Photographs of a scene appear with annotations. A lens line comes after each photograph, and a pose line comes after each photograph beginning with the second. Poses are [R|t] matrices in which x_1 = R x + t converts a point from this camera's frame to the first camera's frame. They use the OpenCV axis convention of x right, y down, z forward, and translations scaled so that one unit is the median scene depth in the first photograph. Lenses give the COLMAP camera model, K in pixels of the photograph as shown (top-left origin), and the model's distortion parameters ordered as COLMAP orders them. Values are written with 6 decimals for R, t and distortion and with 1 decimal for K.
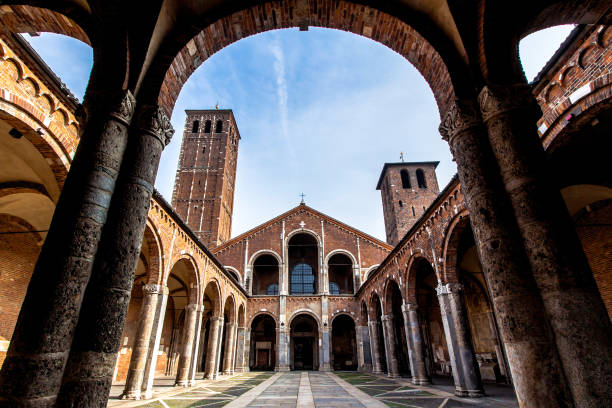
lens RADIAL K [[334.5, 0, 299.0], [0, 334.5, 207.3], [0, 0, 1]] dist [0.029287, -0.011632]
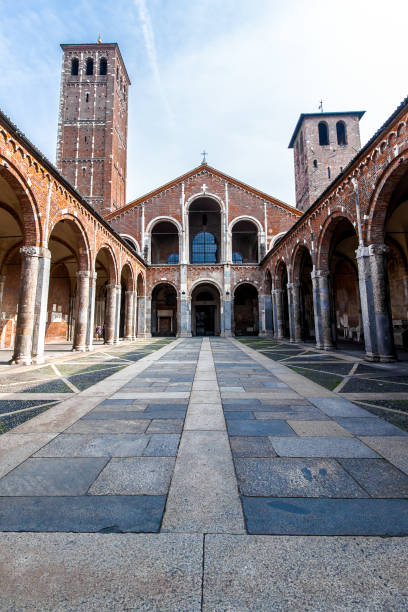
lens RADIAL K [[318.4, 0, 200.4], [0, 318.4, 271.9], [0, 0, 1]] dist [0.018043, -0.007906]
pose [[0.999969, -0.002213, -0.007568, 0.007365], [0.004052, 0.967581, 0.252529, 0.060756], [0.006764, -0.252552, 0.967560, 0.132815]]
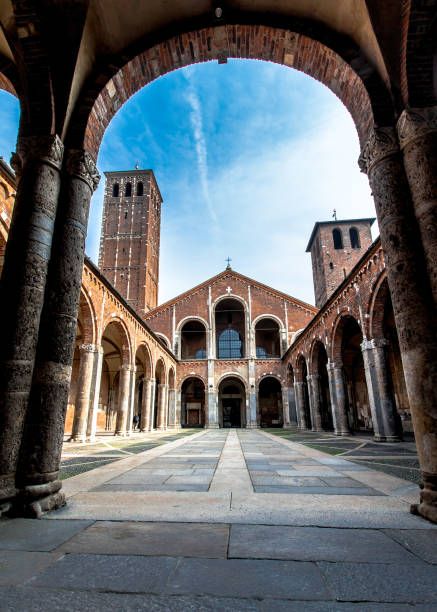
lens RADIAL K [[346.8, 0, 205.1], [0, 346.8, 339.9], [0, 0, 1]] dist [0.024148, -0.018025]
pose [[0.997701, -0.015612, -0.065951, 0.006204], [0.026066, 0.986650, 0.160753, 0.034479], [0.062561, -0.162102, 0.984789, -0.043198]]
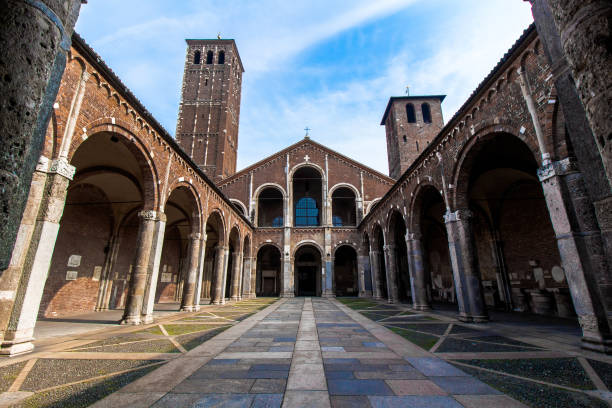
lens RADIAL K [[294.5, 0, 305.8], [0, 294.5, 190.6], [0, 0, 1]] dist [0.009811, -0.010205]
pose [[0.999997, 0.002014, 0.001147, 0.007537], [-0.002127, 0.994015, 0.109225, 0.056817], [-0.000920, -0.109227, 0.994016, 0.124088]]
